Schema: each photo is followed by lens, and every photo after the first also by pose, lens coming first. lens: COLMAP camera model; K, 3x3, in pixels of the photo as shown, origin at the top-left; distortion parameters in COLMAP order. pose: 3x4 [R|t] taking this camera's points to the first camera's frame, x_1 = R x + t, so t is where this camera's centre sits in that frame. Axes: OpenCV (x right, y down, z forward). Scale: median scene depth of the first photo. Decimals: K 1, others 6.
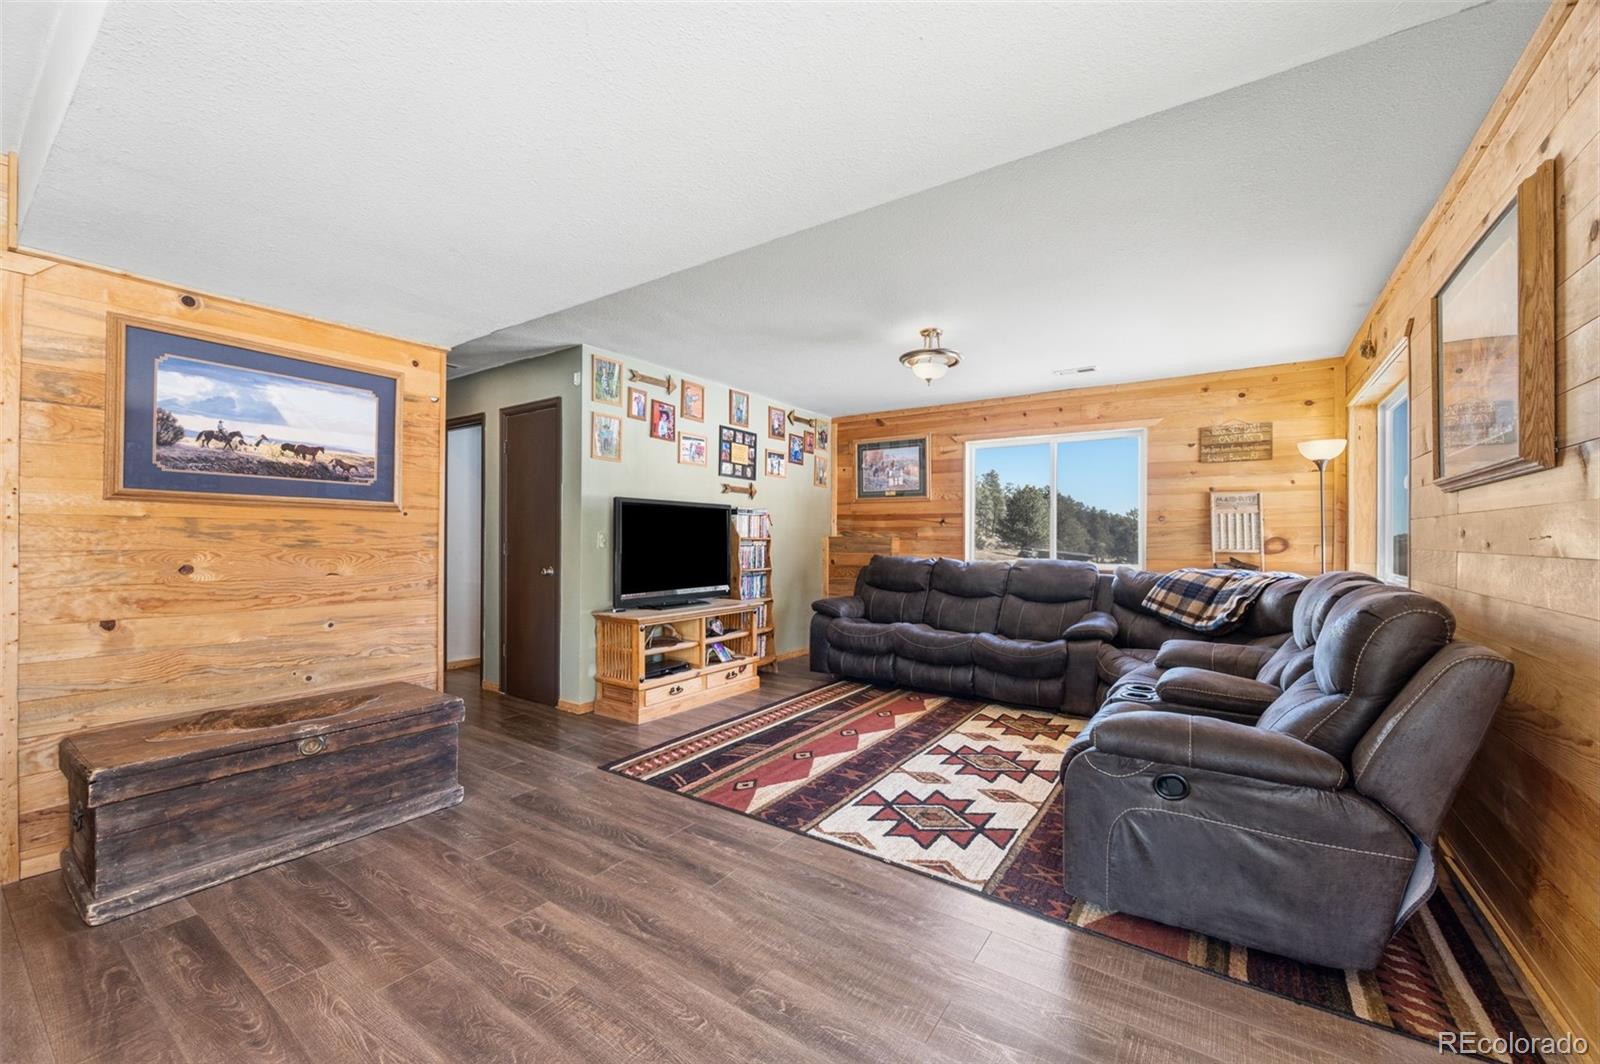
lens RADIAL K [[634.5, 0, 797.6], [0, 634.5, 534.5], [0, 0, 1]] dist [-0.001365, -0.000266]
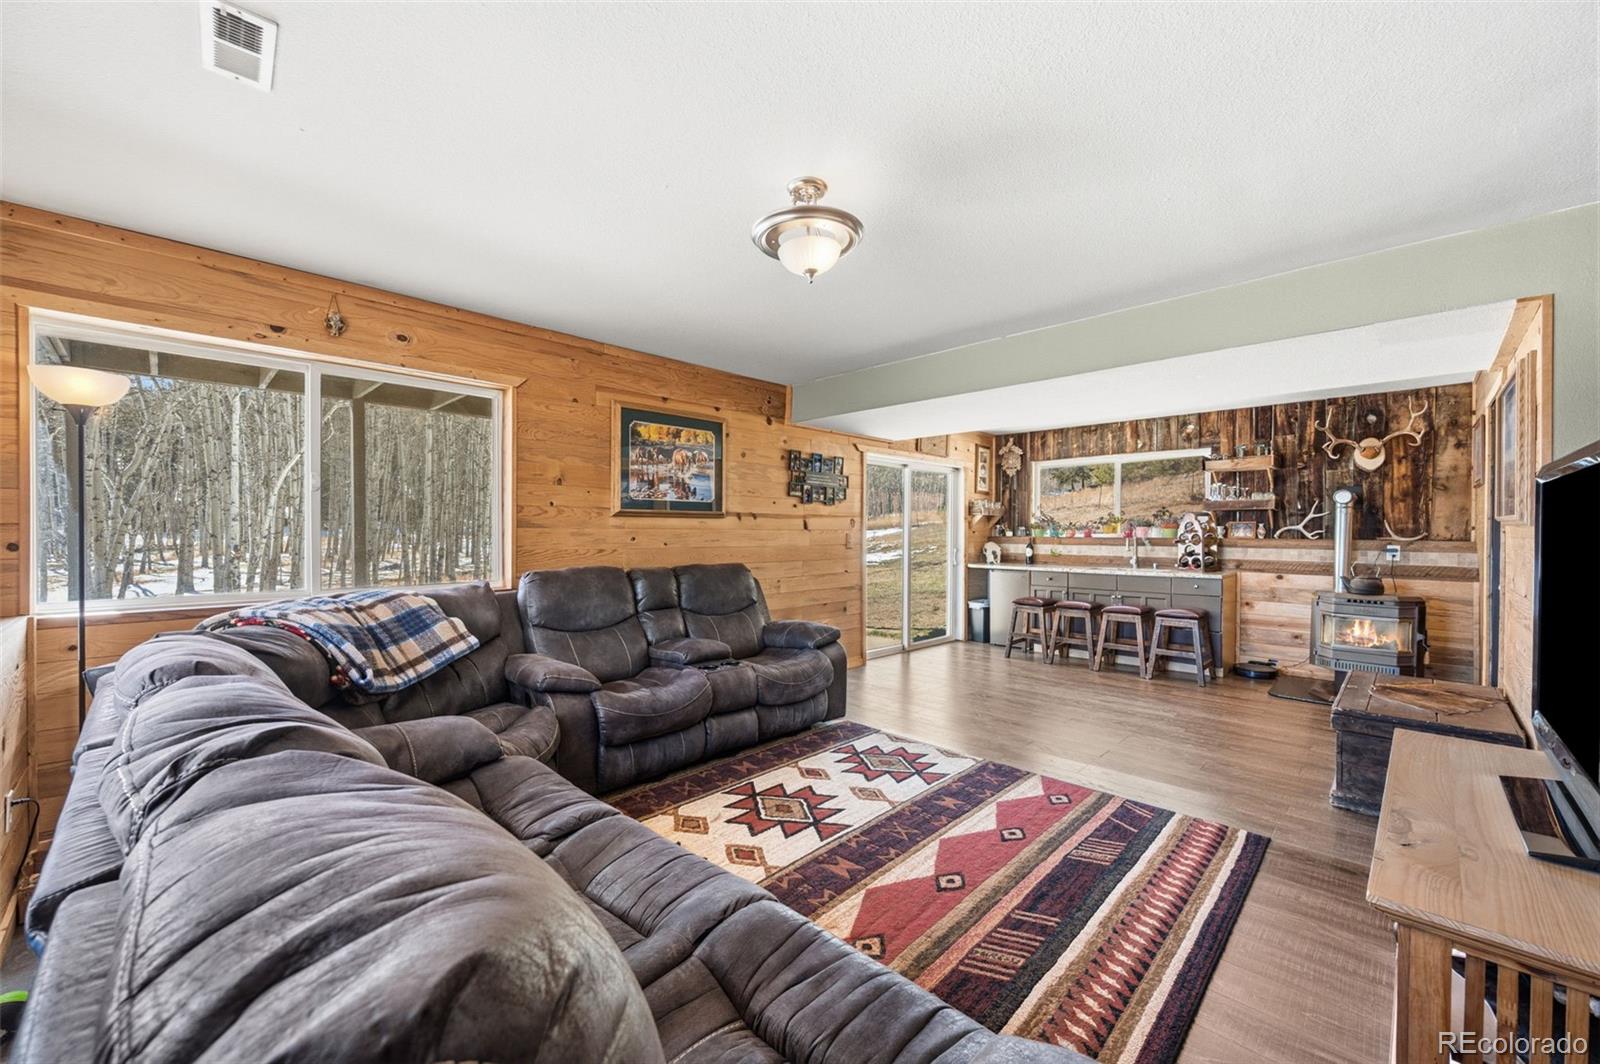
lens RADIAL K [[634.5, 0, 797.6], [0, 634.5, 534.5], [0, 0, 1]] dist [-0.001365, -0.000266]
pose [[-0.986364, -0.010890, 0.164217, 0.155968], [-0.010889, 0.999940, 0.000906, -0.015588], [-0.164217, -0.000894, -0.986424, 1.956994]]
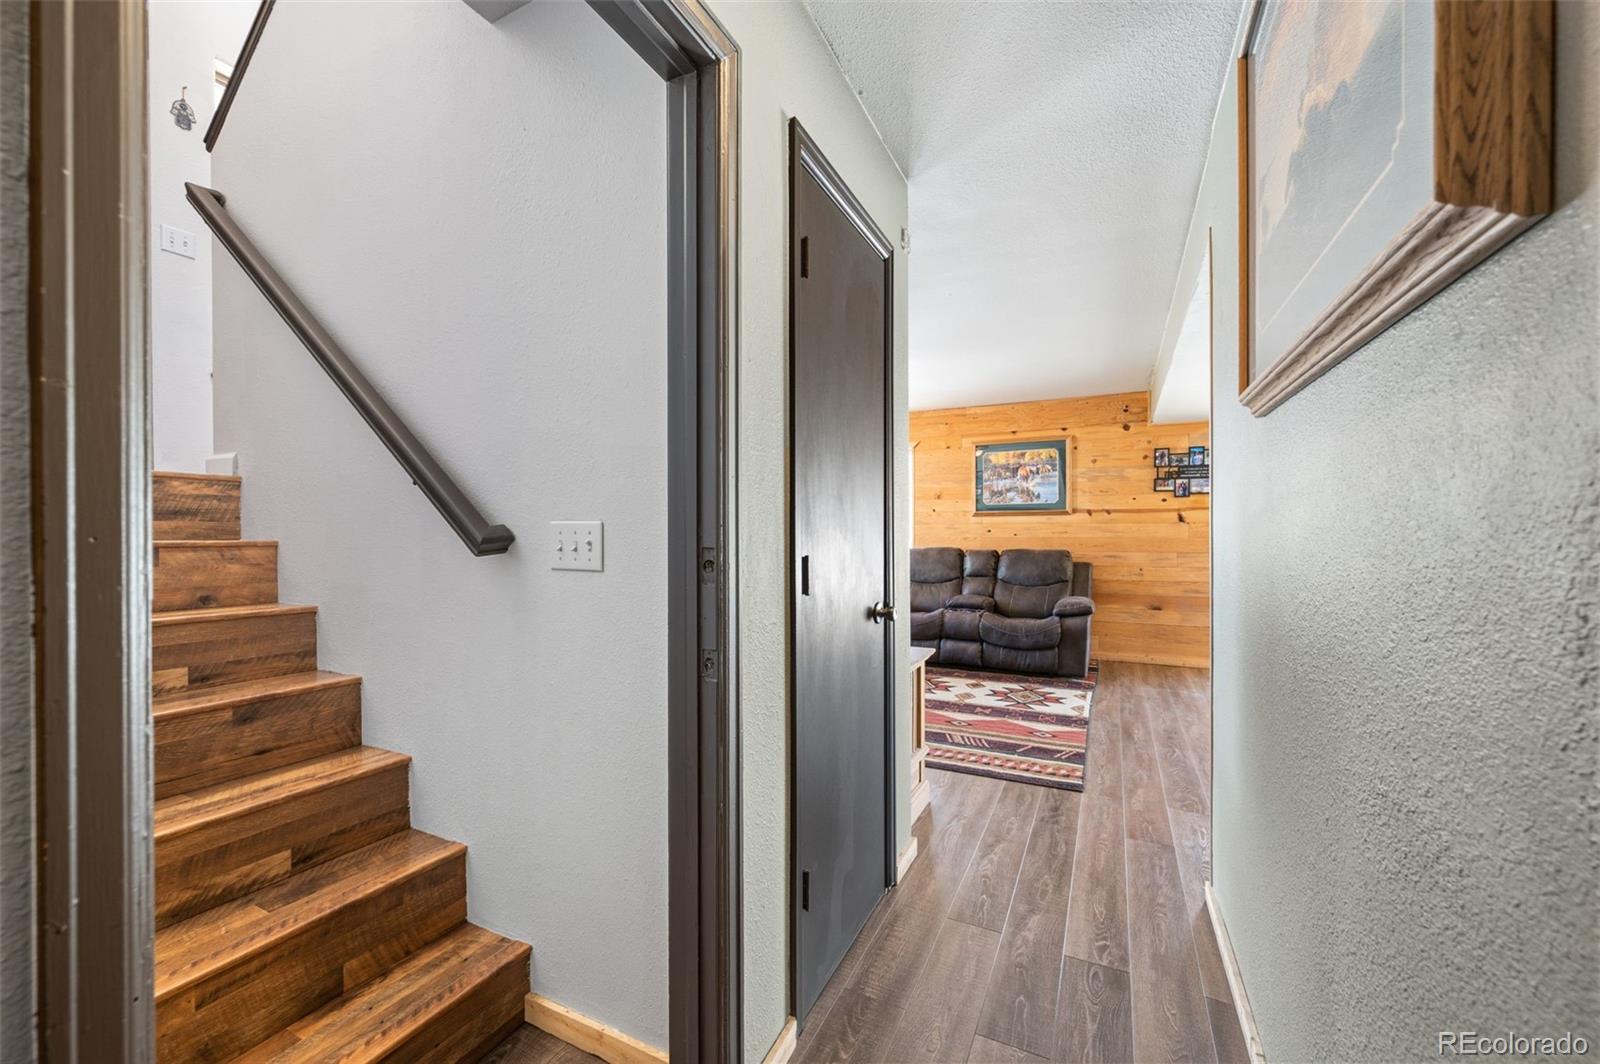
lens RADIAL K [[634.5, 0, 797.6], [0, 634.5, 534.5], [0, 0, 1]] dist [-0.001365, -0.000266]
pose [[-0.147520, -0.010677, 0.989001, -1.185626], [-0.001261, 0.999943, 0.010607, -0.010612], [-0.989058, 0.000318, -0.147525, 1.587231]]
